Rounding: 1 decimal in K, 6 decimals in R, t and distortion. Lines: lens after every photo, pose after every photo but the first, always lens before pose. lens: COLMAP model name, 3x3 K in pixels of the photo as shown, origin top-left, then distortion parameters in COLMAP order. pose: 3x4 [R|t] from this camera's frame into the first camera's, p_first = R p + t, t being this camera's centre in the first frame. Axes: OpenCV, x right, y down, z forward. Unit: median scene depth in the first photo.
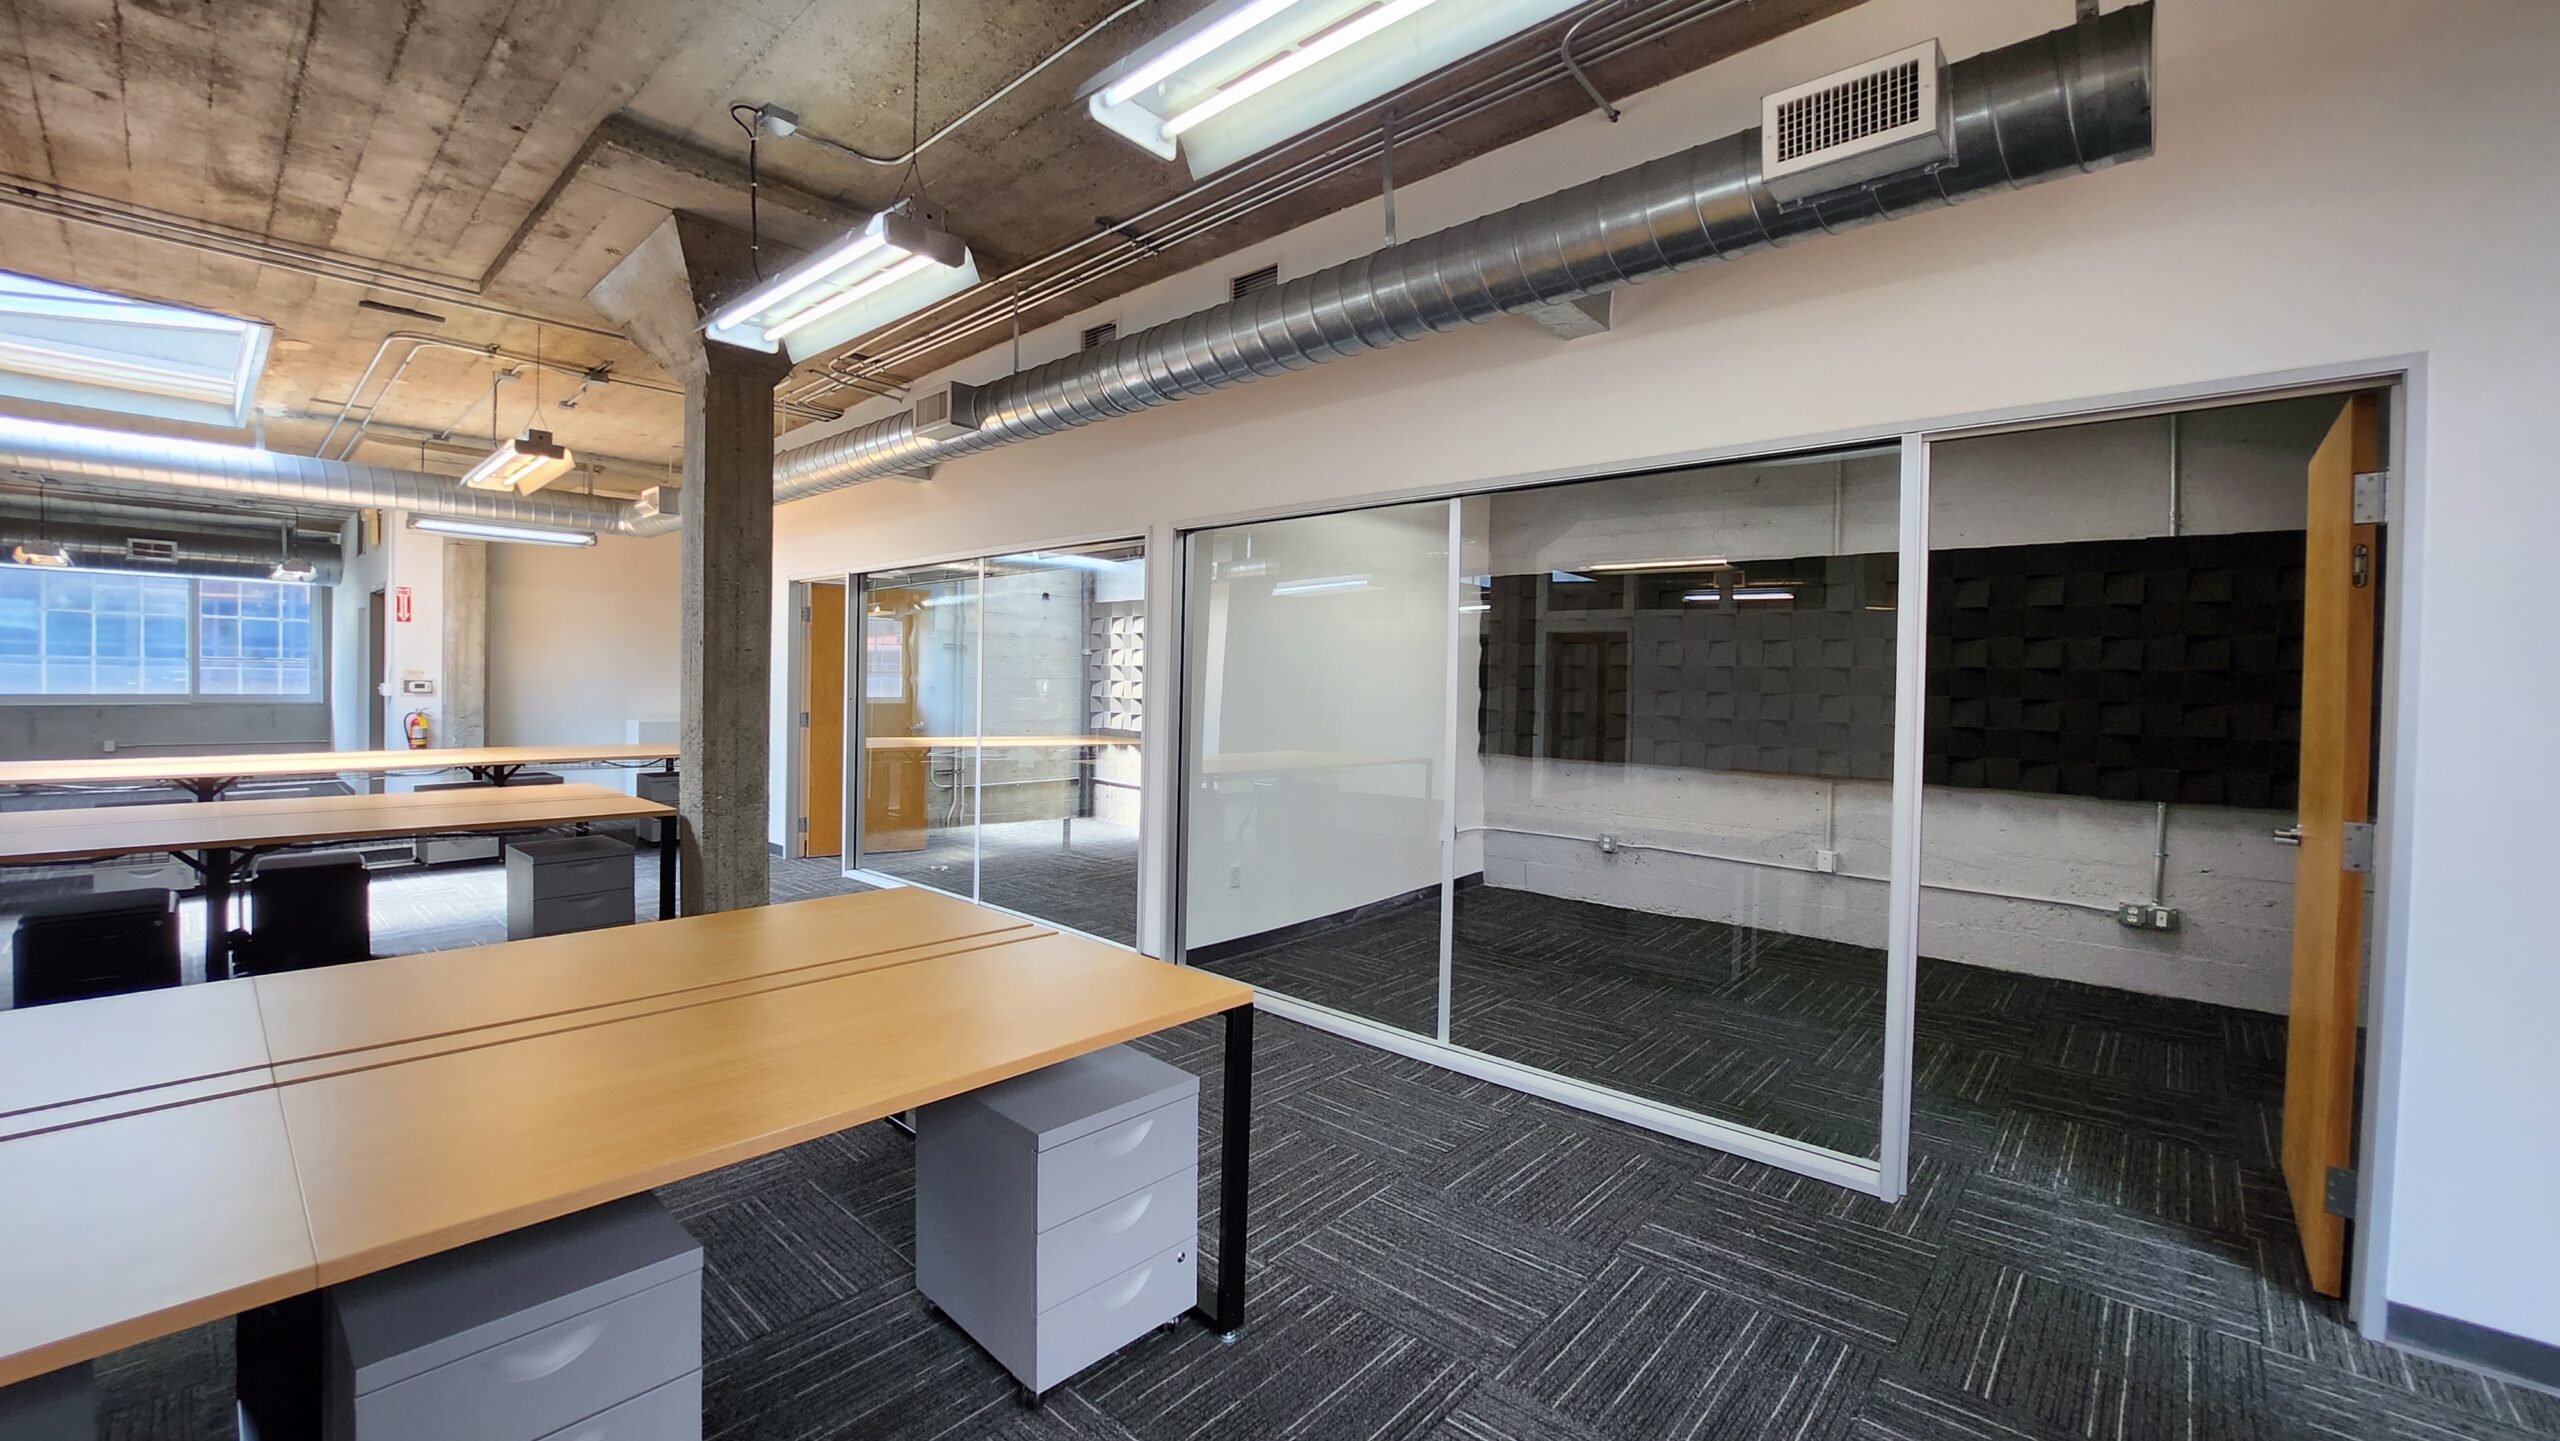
lens RADIAL K [[1014.9, 0, 1272.1], [0, 1014.9, 700.5], [0, 0, 1]] dist [-0.018259, -0.001186]
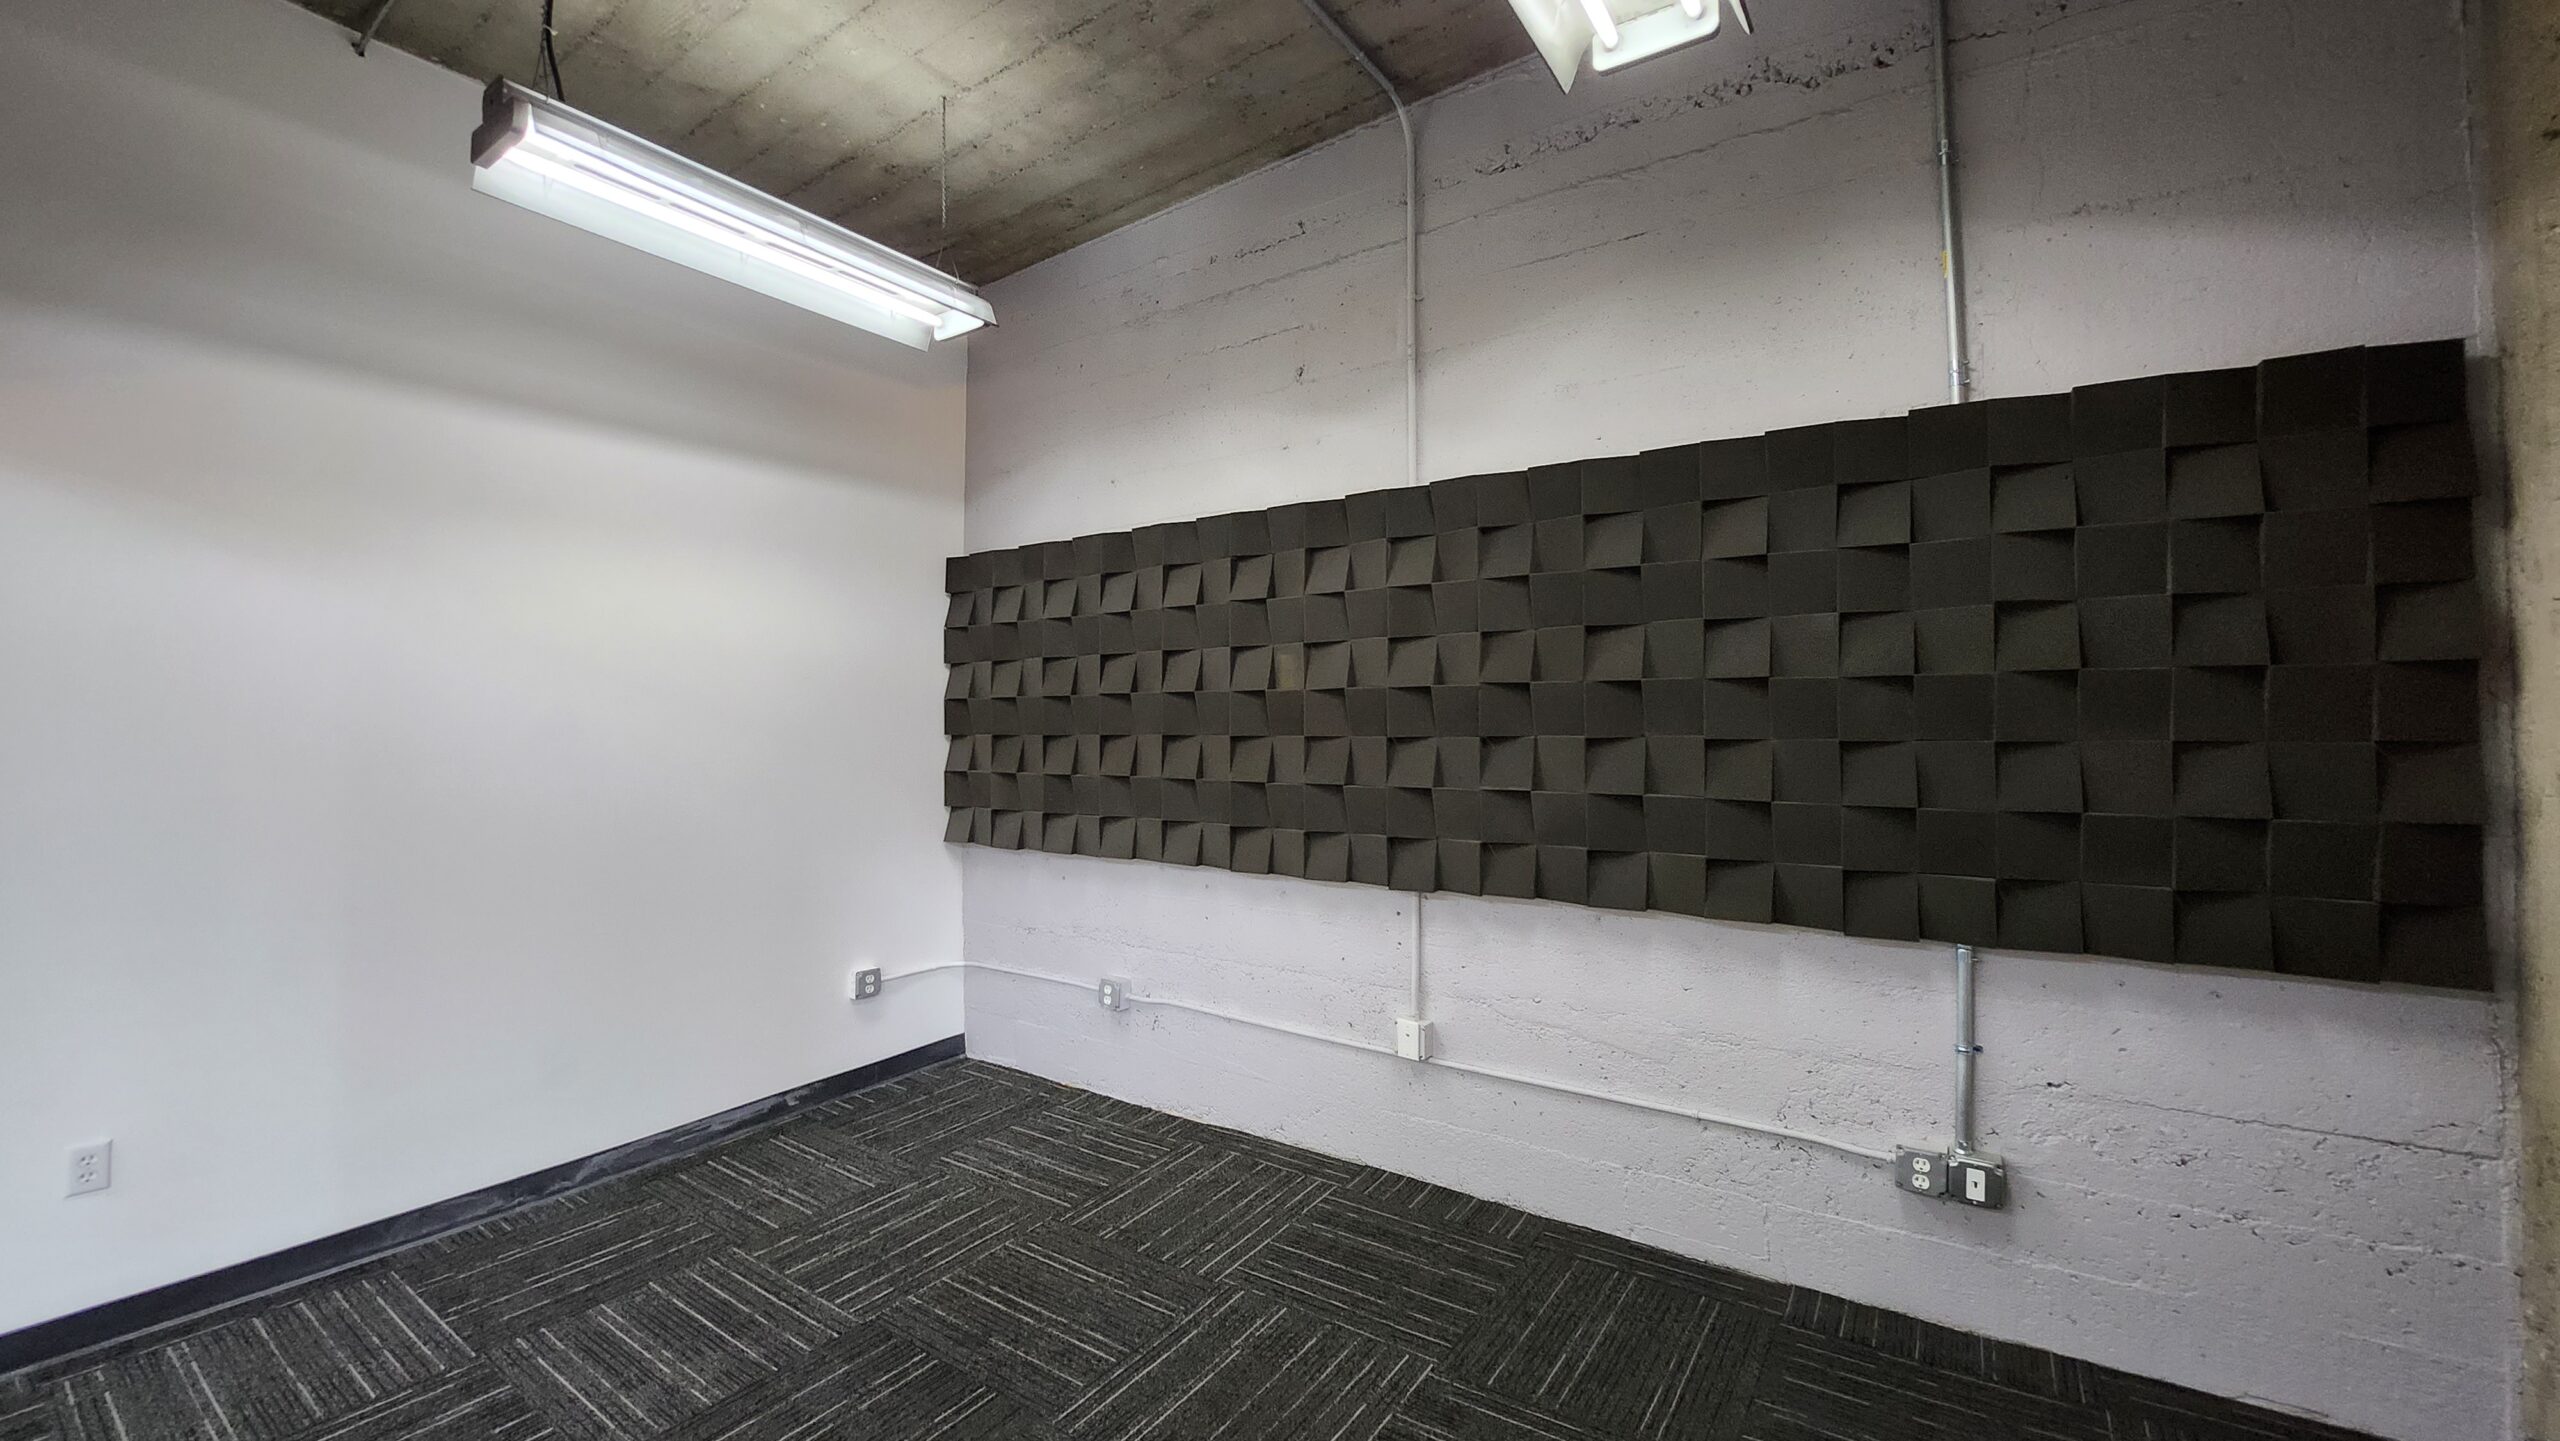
lens RADIAL K [[1014.9, 0, 1266.6], [0, 1014.9, 703.1], [0, 0, 1]] dist [-0.018259, -0.001186]
pose [[0.991319, -0.018086, 0.130229, 0.467760], [0.024079, 0.998715, -0.044597, -0.001762], [-0.129255, 0.047346, 0.990480, 0.526651]]
